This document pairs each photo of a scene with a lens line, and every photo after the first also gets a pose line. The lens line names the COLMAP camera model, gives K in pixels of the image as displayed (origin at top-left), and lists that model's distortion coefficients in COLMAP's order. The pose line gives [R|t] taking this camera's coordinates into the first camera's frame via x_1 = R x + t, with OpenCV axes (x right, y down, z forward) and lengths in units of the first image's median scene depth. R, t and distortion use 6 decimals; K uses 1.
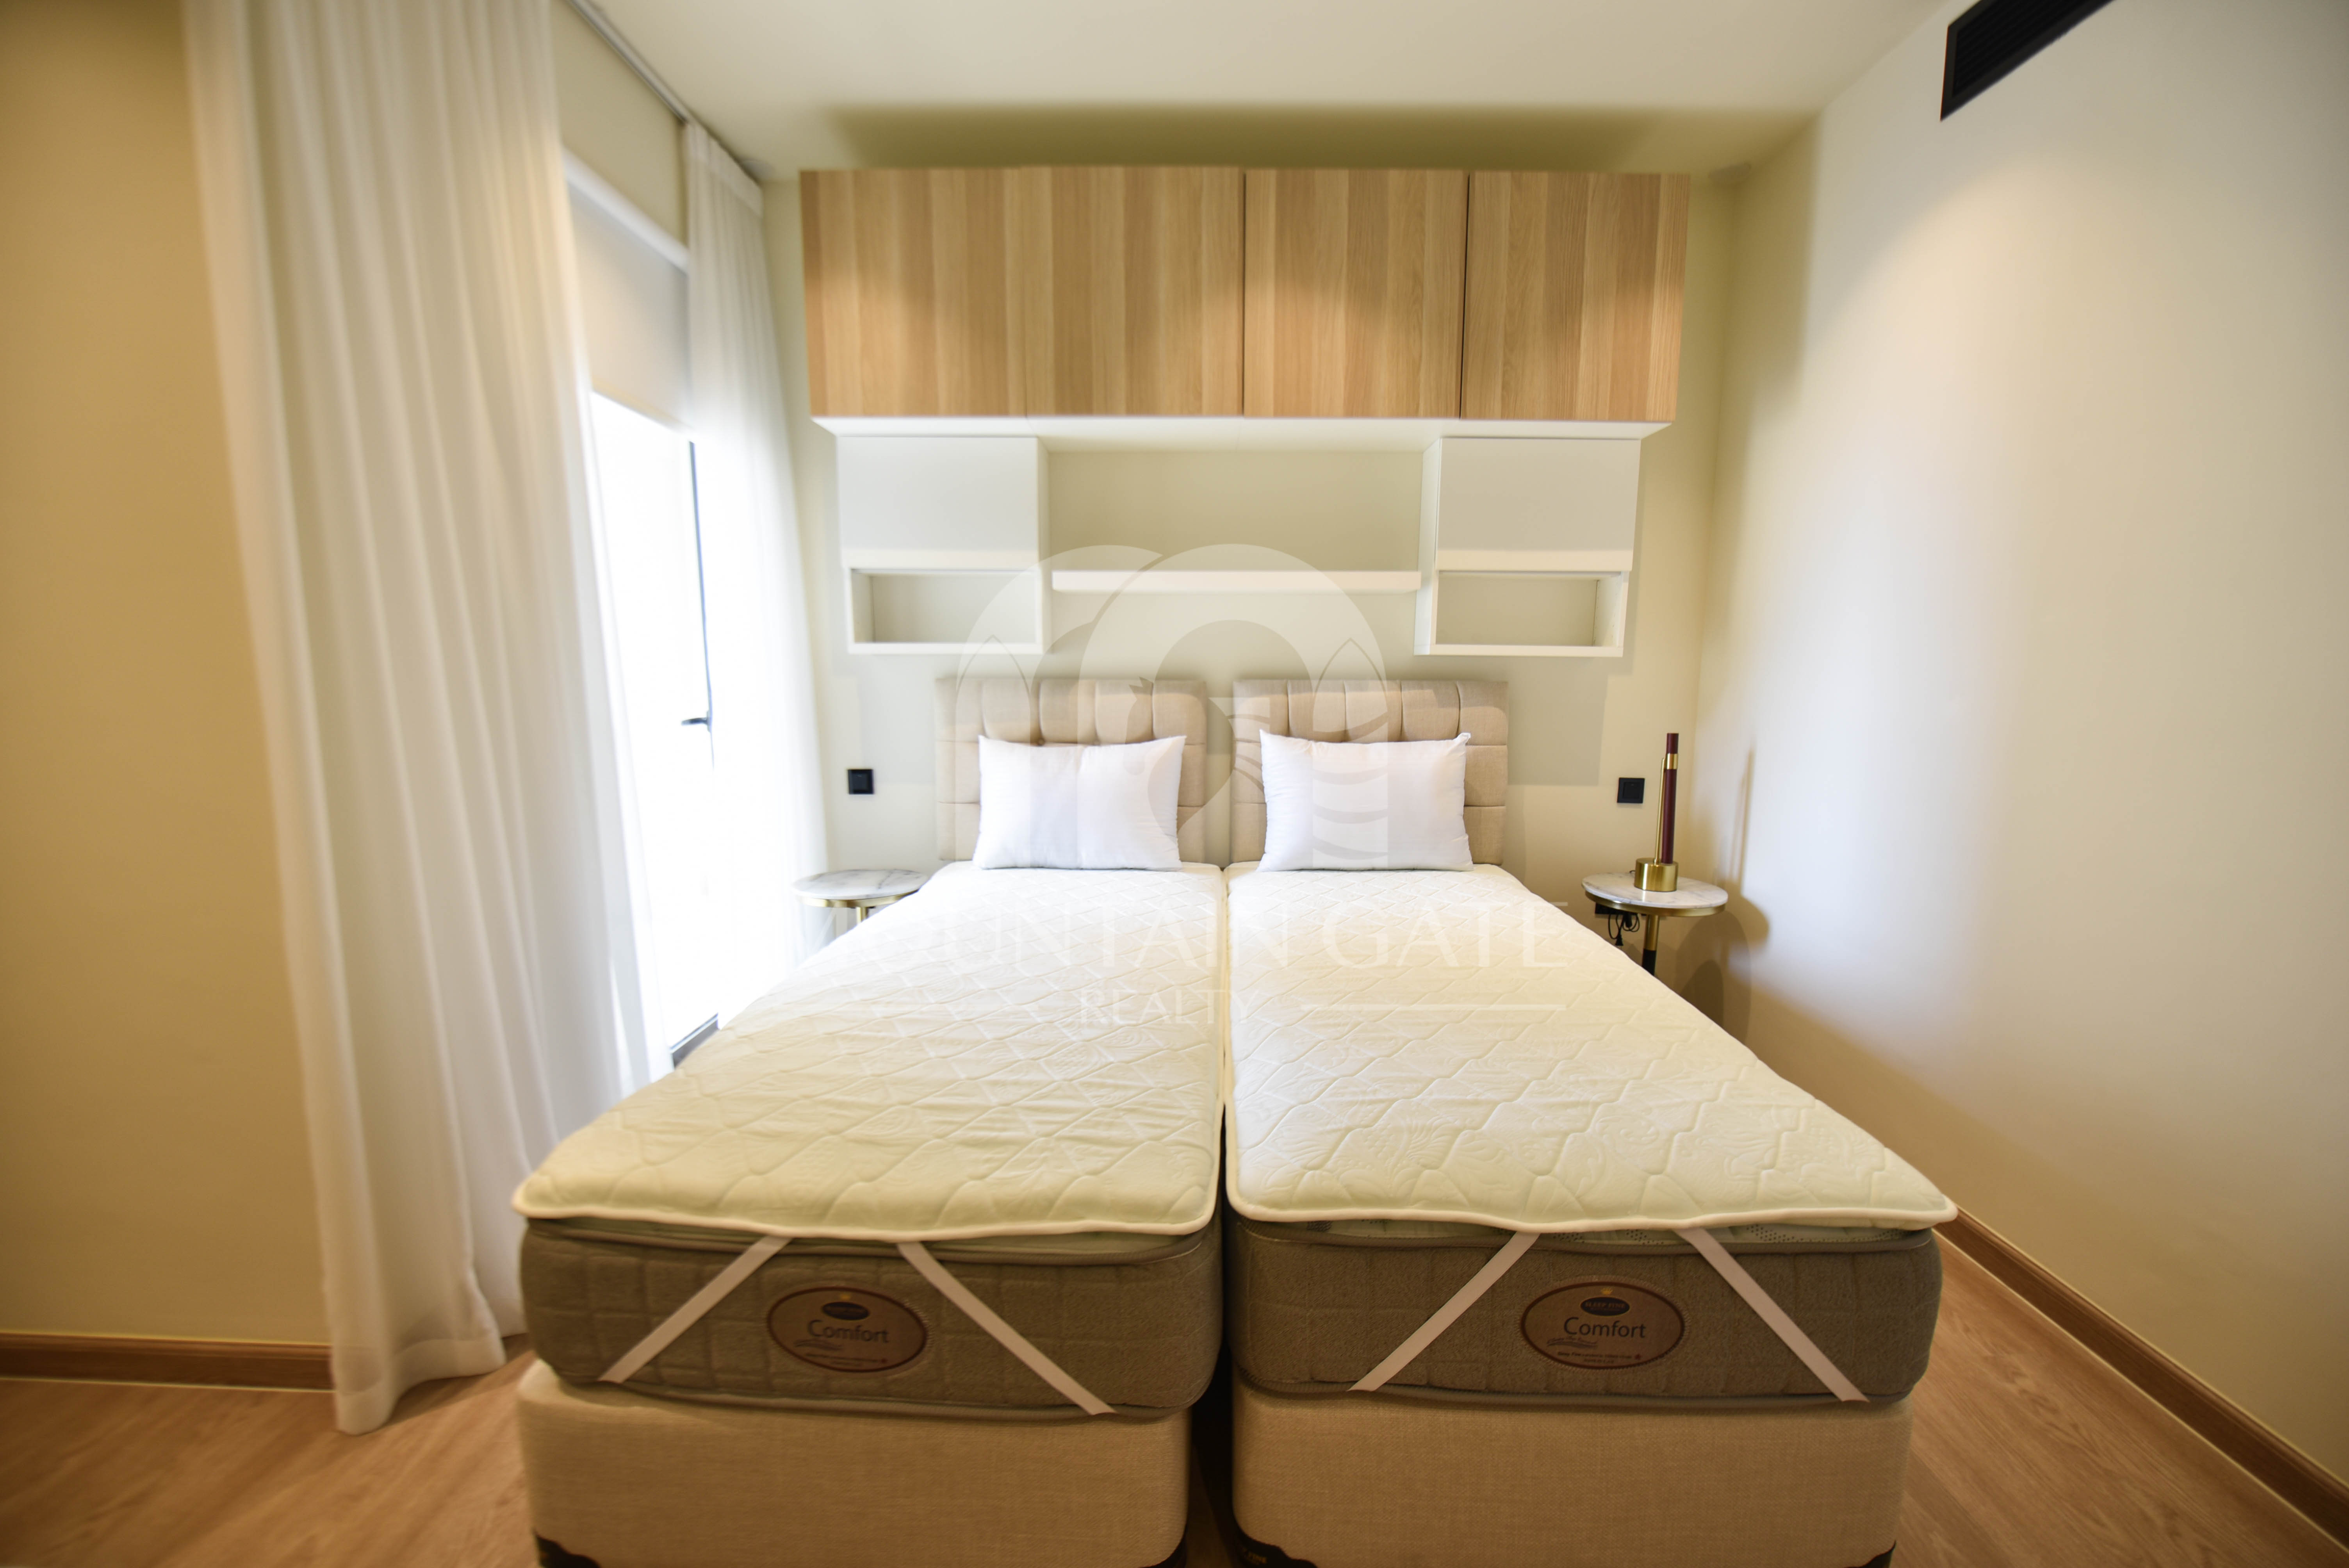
lens RADIAL K [[929.2, 0, 1187.7], [0, 929.2, 808.7], [0, 0, 1]] dist [-0.022723, -0.000404]
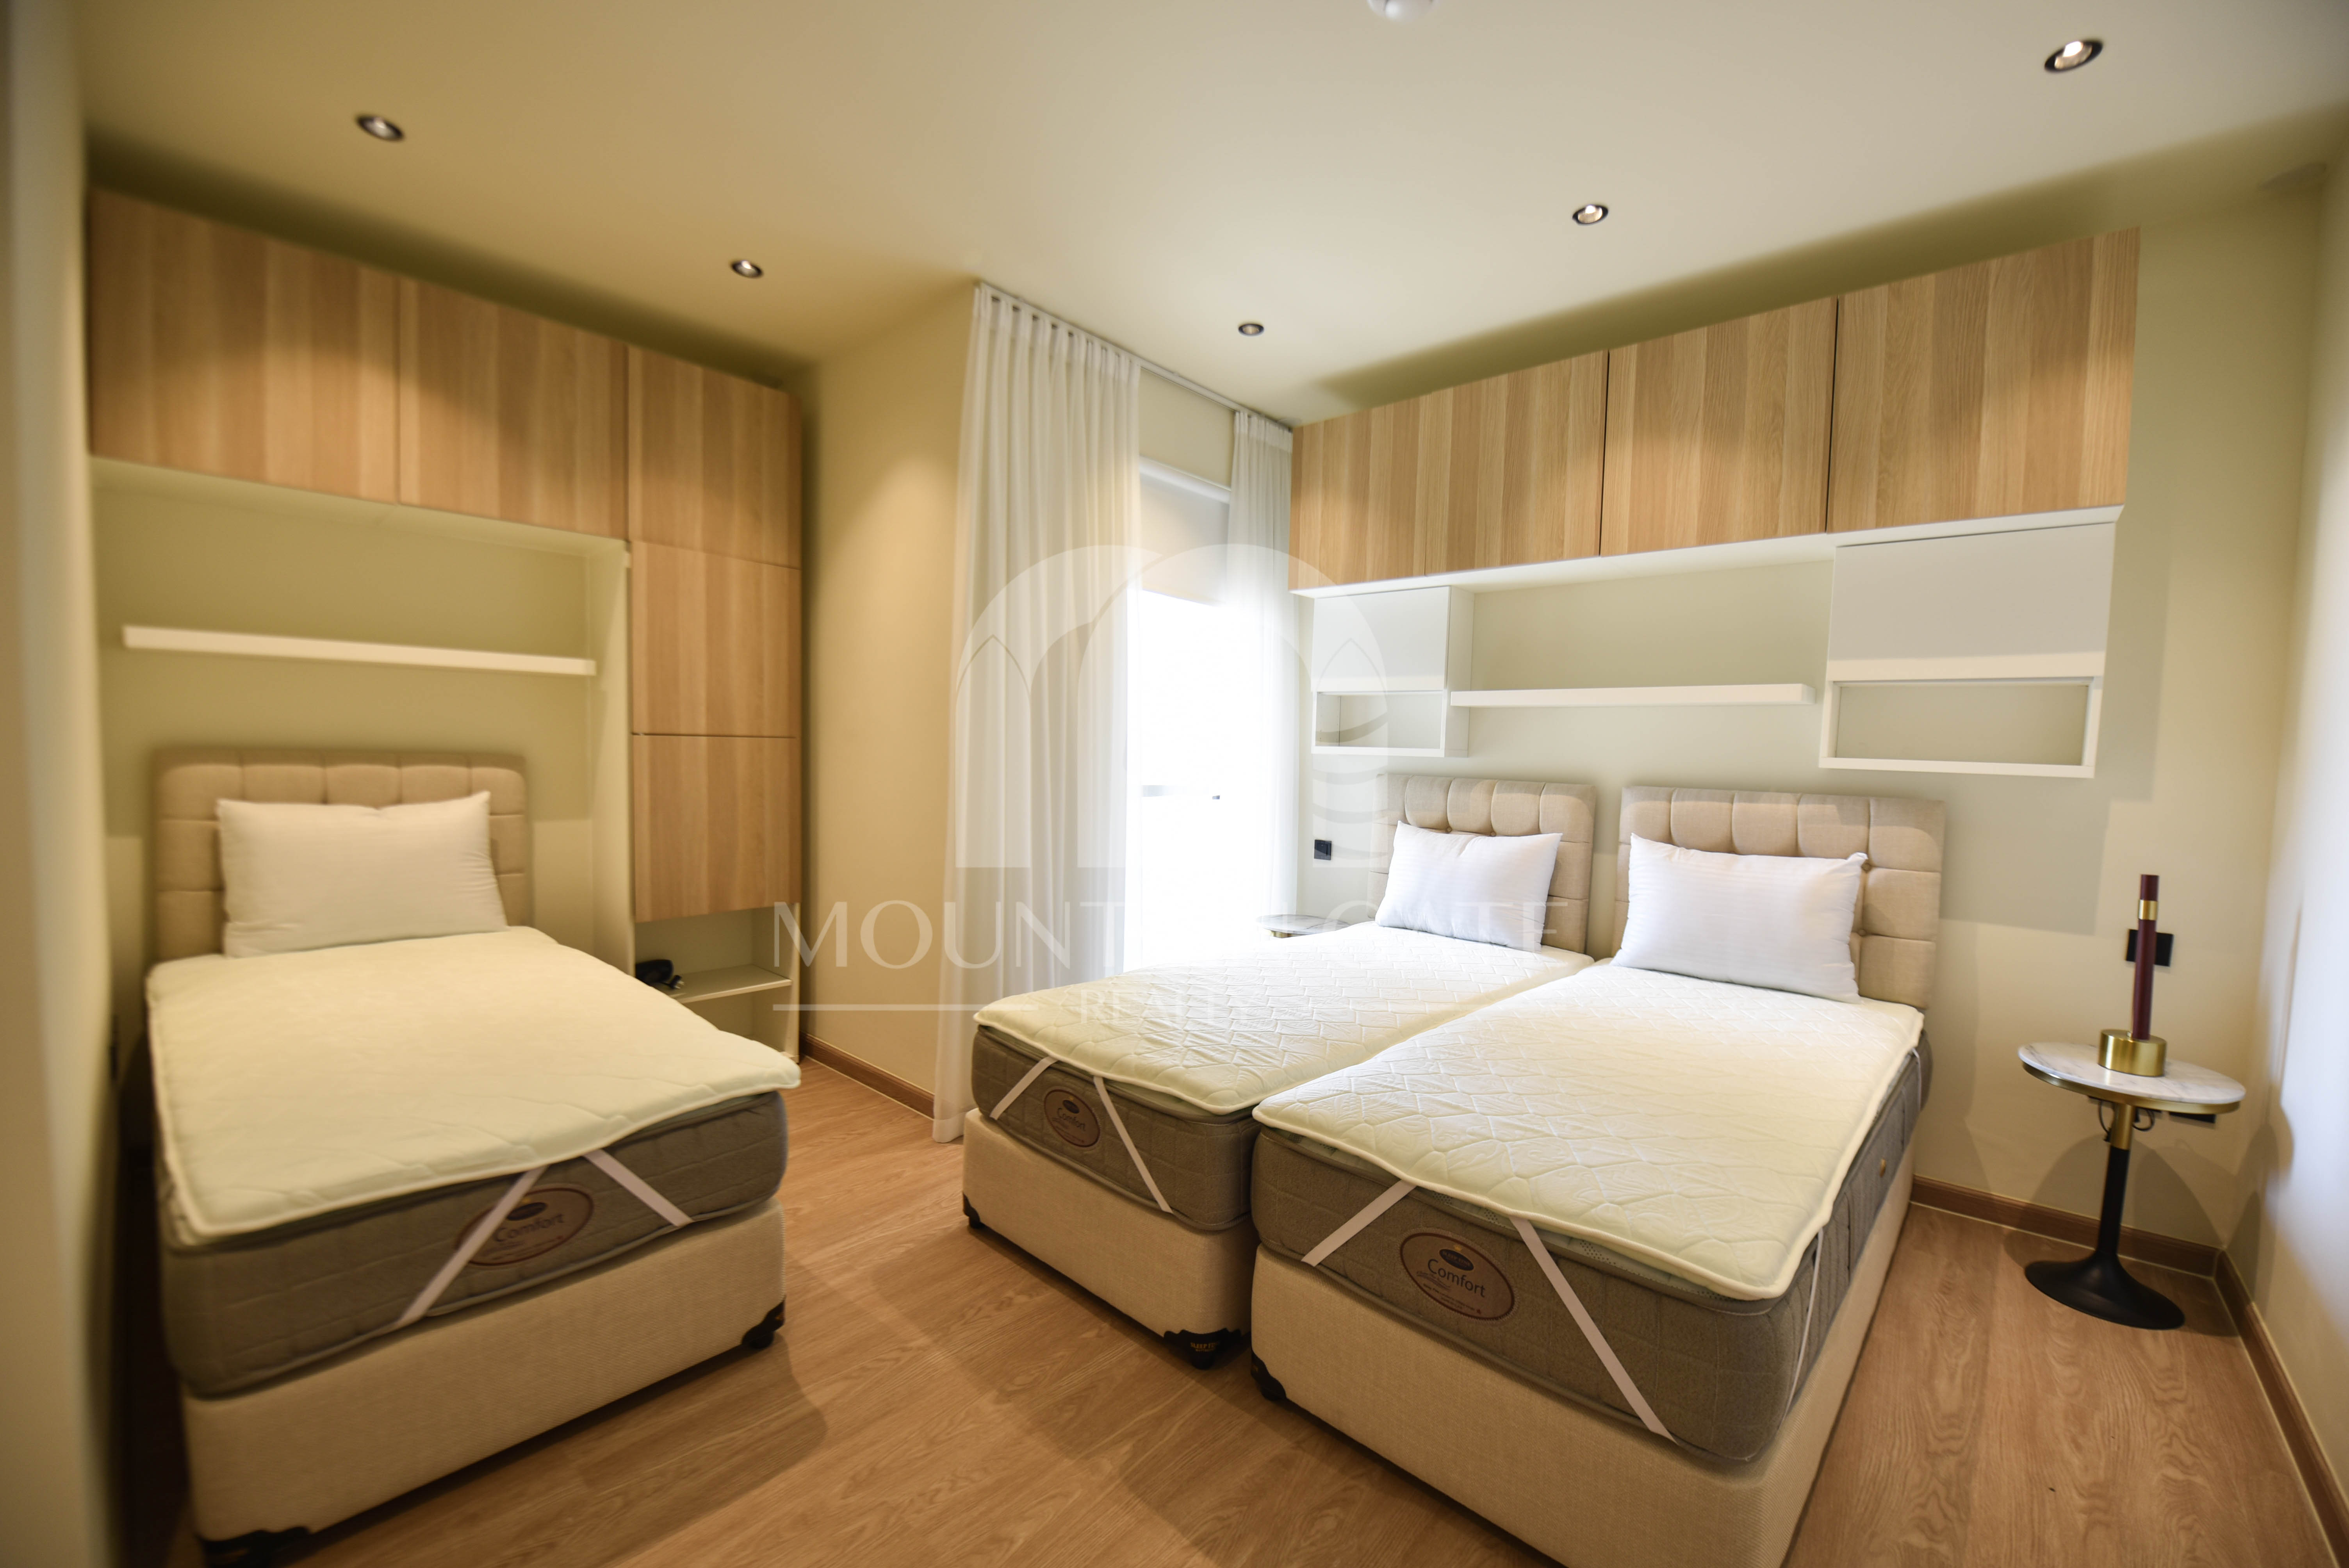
lens RADIAL K [[915.6, 0, 1175.6], [0, 915.6, 803.5], [0, 0, 1]] dist [-0.019952, -0.000557]
pose [[0.748097, 0.057204, -0.661120, 0.436548], [-0.126555, 0.990291, -0.057518, 0.008658], [0.651410, 0.126697, 0.748073, -0.143787]]
